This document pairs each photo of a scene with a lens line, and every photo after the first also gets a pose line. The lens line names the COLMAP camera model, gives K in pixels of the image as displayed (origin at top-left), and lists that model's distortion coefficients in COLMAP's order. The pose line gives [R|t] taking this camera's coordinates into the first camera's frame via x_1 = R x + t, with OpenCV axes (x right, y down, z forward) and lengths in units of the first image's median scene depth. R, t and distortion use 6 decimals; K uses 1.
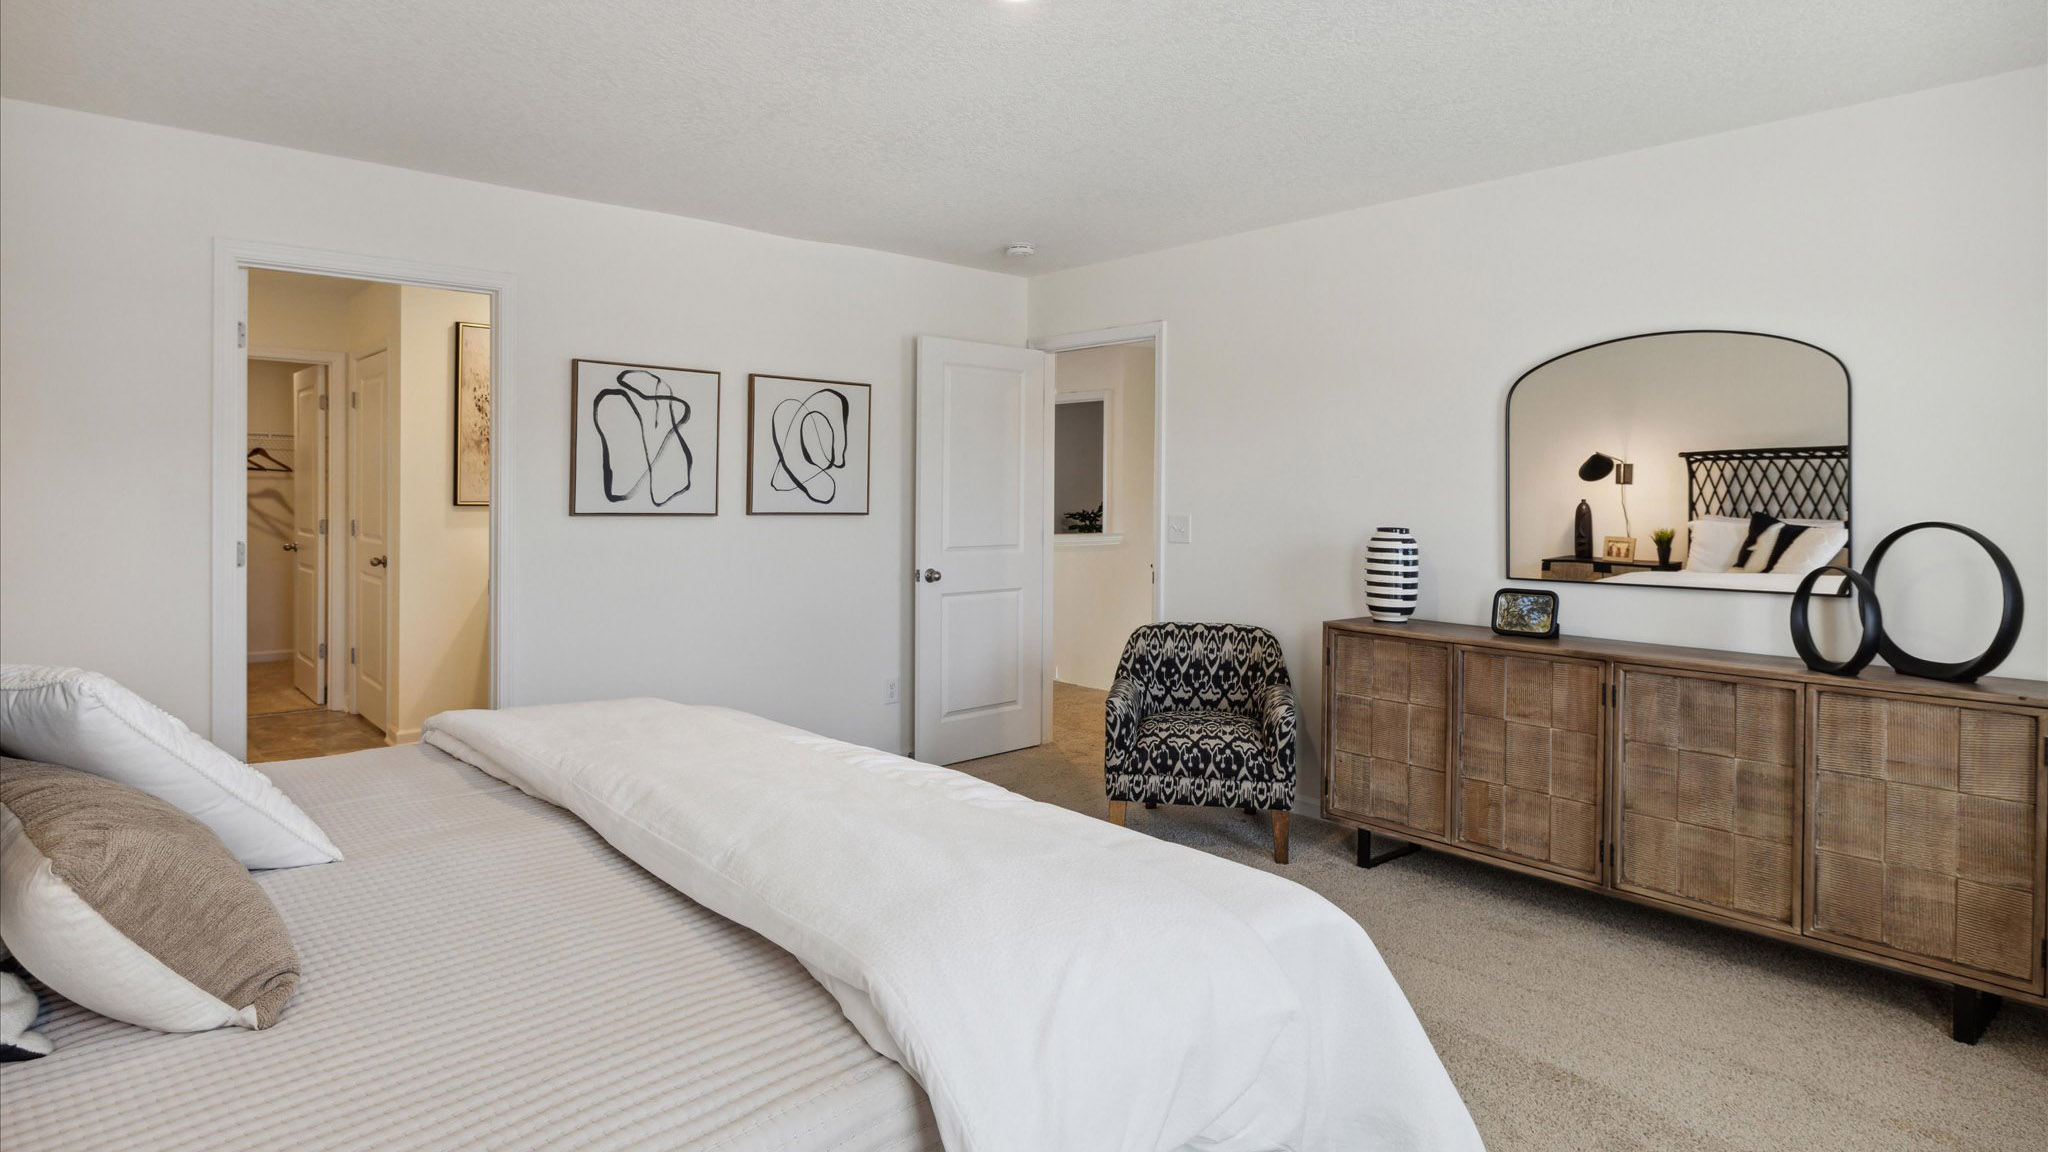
lens RADIAL K [[1013.6, 0, 1015.4], [0, 1013.6, 464.8], [0, 0, 1]] dist [-0.020070, 0.000444]
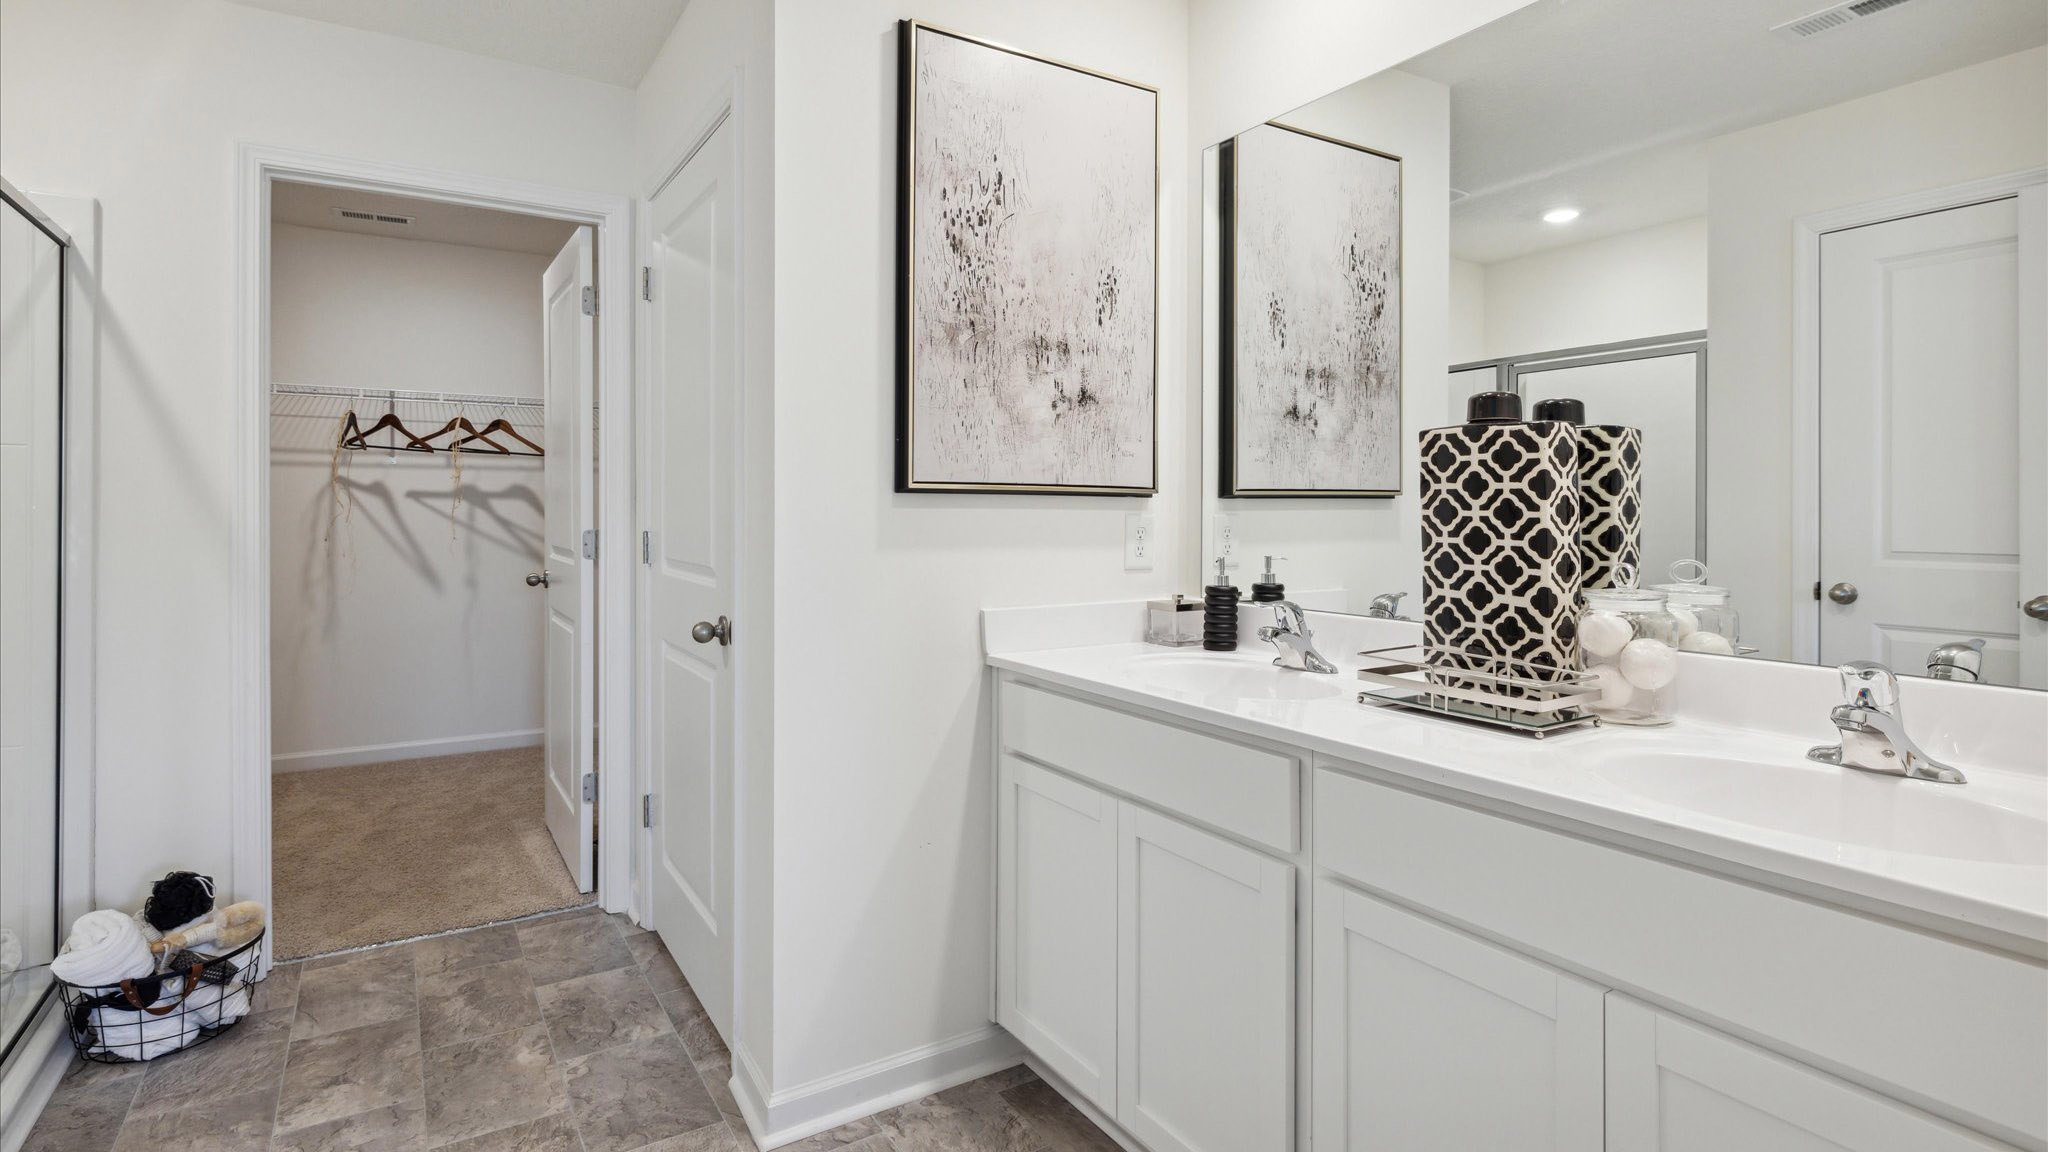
lens RADIAL K [[1013.6, 0, 1015.4], [0, 1013.6, 464.8], [0, 0, 1]] dist [-0.020070, 0.000444]
pose [[0.978843, -0.010951, -0.204319, -0.381691], [0.008136, 0.999860, -0.014611, 0.031301], [0.204451, 0.012639, 0.978795, 0.554262]]
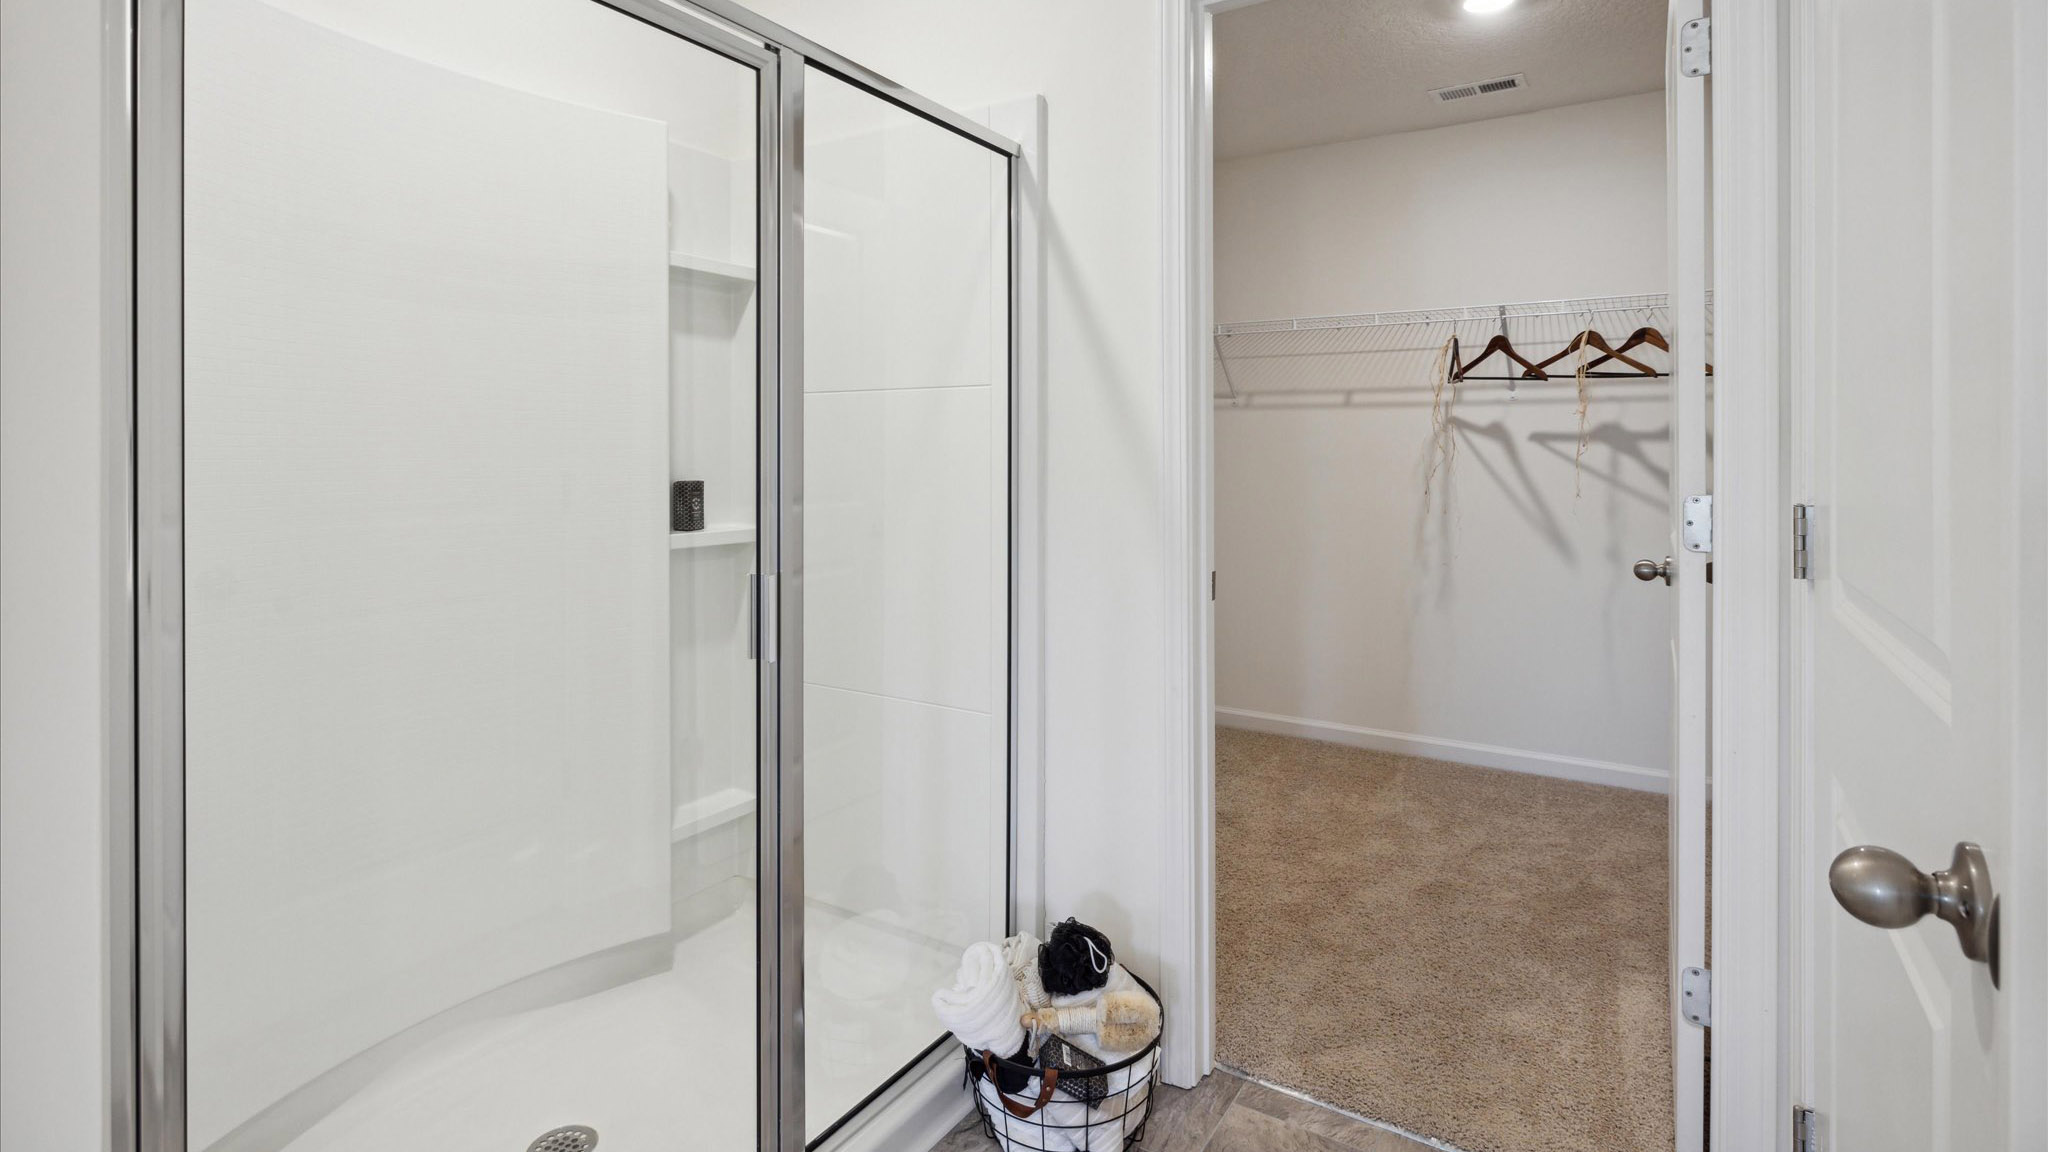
lens RADIAL K [[1013.6, 0, 1015.4], [0, 1013.6, 464.8], [0, 0, 1]] dist [-0.020070, 0.000444]
pose [[0.245582, 0.005948, -0.969358, -0.491488], [0.029572, 0.999470, 0.013625, 0.038644], [0.968925, -0.032012, 0.245276, 0.782001]]
